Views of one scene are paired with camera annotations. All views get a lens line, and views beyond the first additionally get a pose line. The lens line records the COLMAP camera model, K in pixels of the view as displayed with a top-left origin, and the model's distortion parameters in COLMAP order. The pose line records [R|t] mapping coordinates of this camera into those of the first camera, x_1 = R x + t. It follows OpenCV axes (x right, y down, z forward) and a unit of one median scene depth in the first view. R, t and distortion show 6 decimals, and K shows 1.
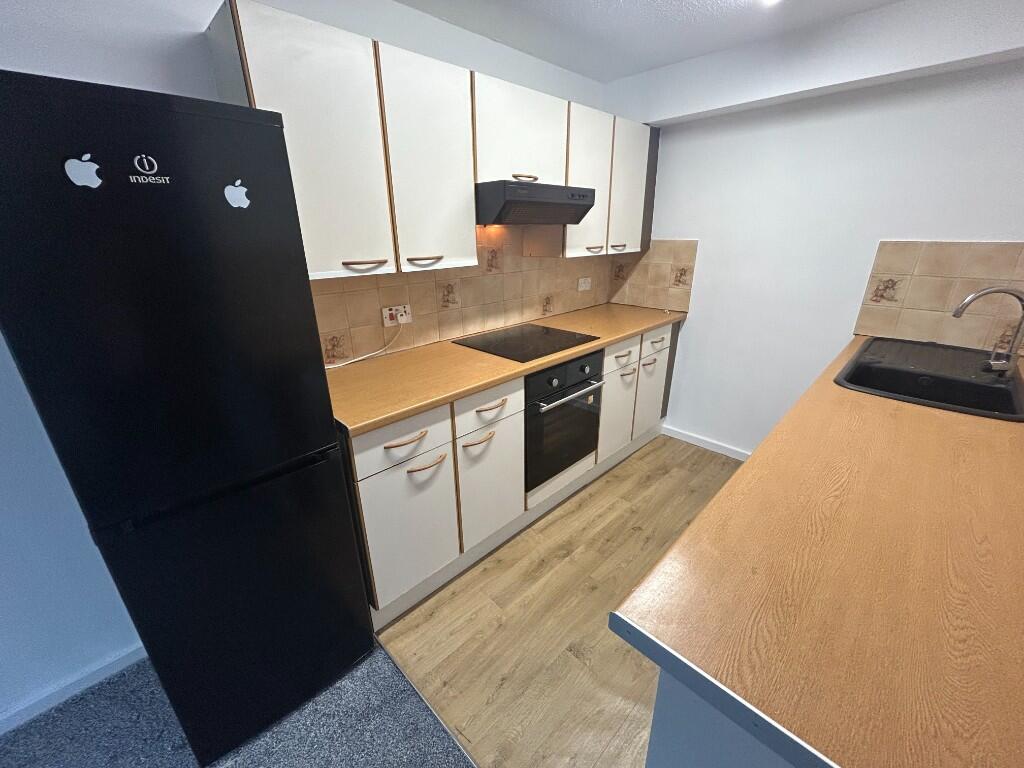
lens RADIAL K [[416.3, 0, 510.1], [0, 416.3, 386.1], [0, 0, 1]] dist [-0.002836, -0.000105]
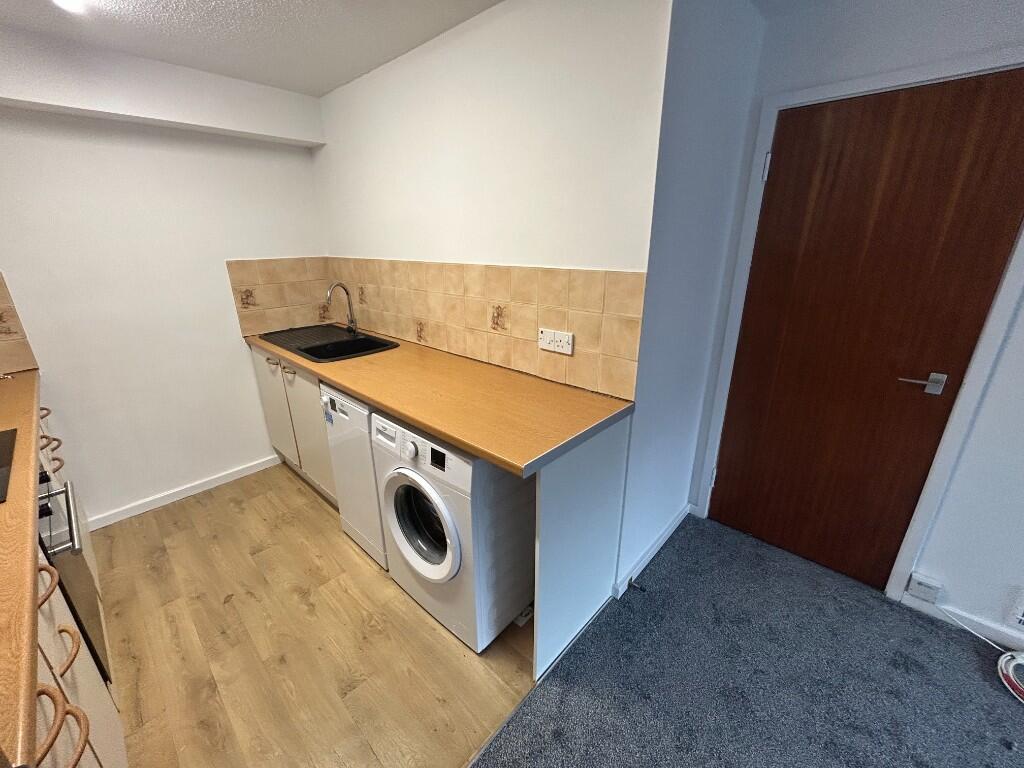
lens RADIAL K [[416.3, 0, 508.0], [0, 416.3, 381.7], [0, 0, 1]] dist [-0.002836, -0.000105]
pose [[-0.033269, -0.321772, 0.946232, -0.405683], [0.372090, 0.874710, 0.310533, -0.107132], [-0.927600, 0.362415, 0.090628, 0.240492]]
